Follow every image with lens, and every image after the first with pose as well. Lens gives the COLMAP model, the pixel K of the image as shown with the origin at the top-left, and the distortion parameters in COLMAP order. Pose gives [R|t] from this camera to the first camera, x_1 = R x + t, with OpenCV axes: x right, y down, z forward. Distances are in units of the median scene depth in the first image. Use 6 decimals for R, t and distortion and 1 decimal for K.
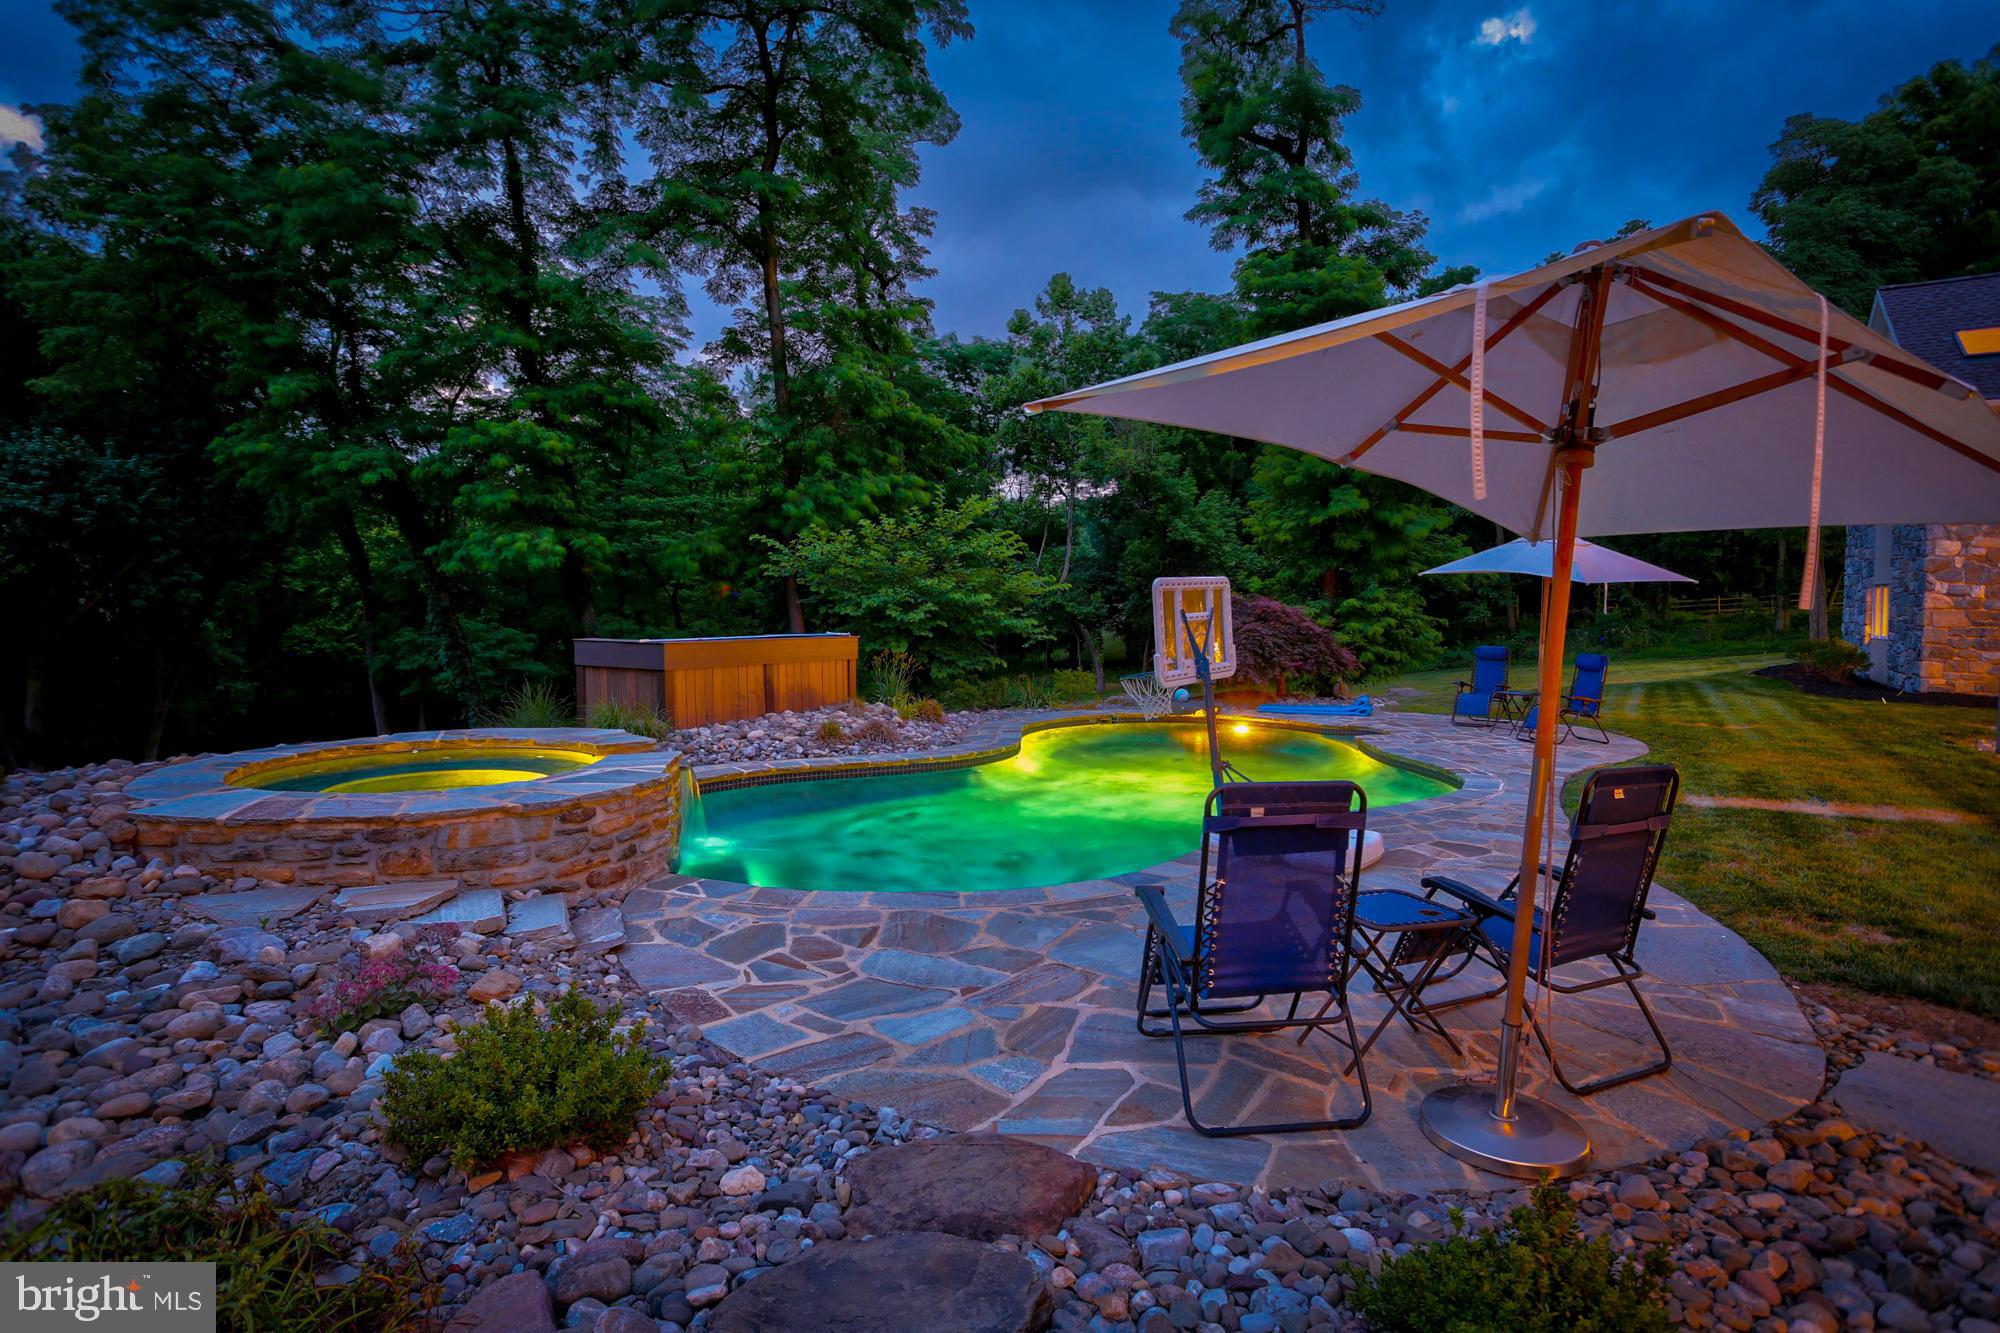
lens RADIAL K [[959.1, 0, 999.2], [0, 959.1, 657.5], [0, 0, 1]] dist [-0.074315, 0.036840]
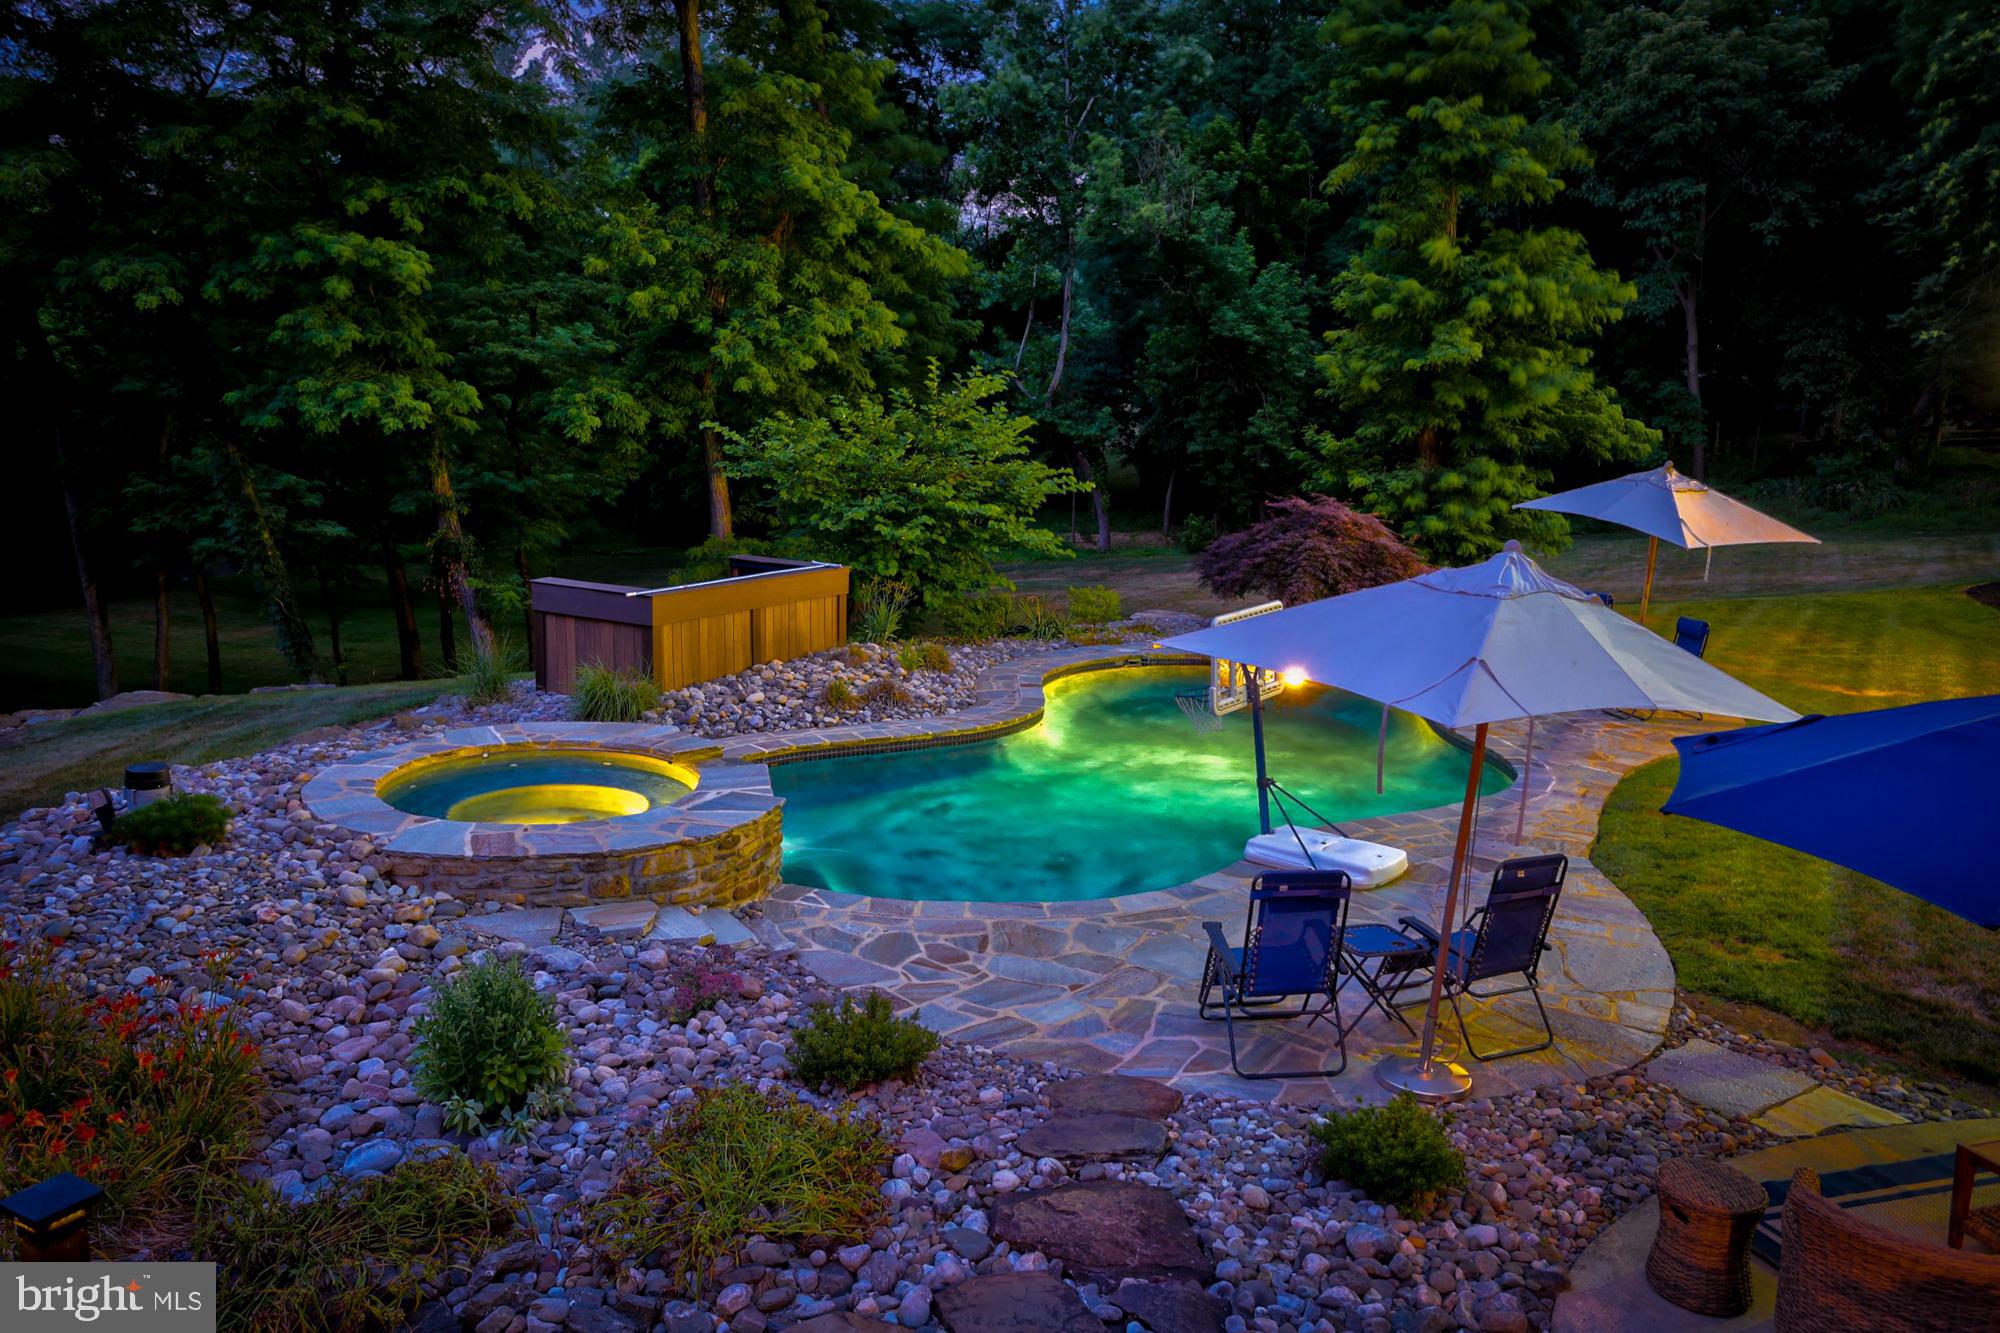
lens RADIAL K [[1472.9, 0, 1000.0], [0, 1472.9, 666.5], [0, 0, 1]] dist [-0.012211, 0.001987]
pose [[0.998863, 0.016612, 0.044682, -0.202699], [-0.022634, 0.990196, 0.137841, -0.333485], [-0.041954, -0.138696, 0.989446, -0.864482]]
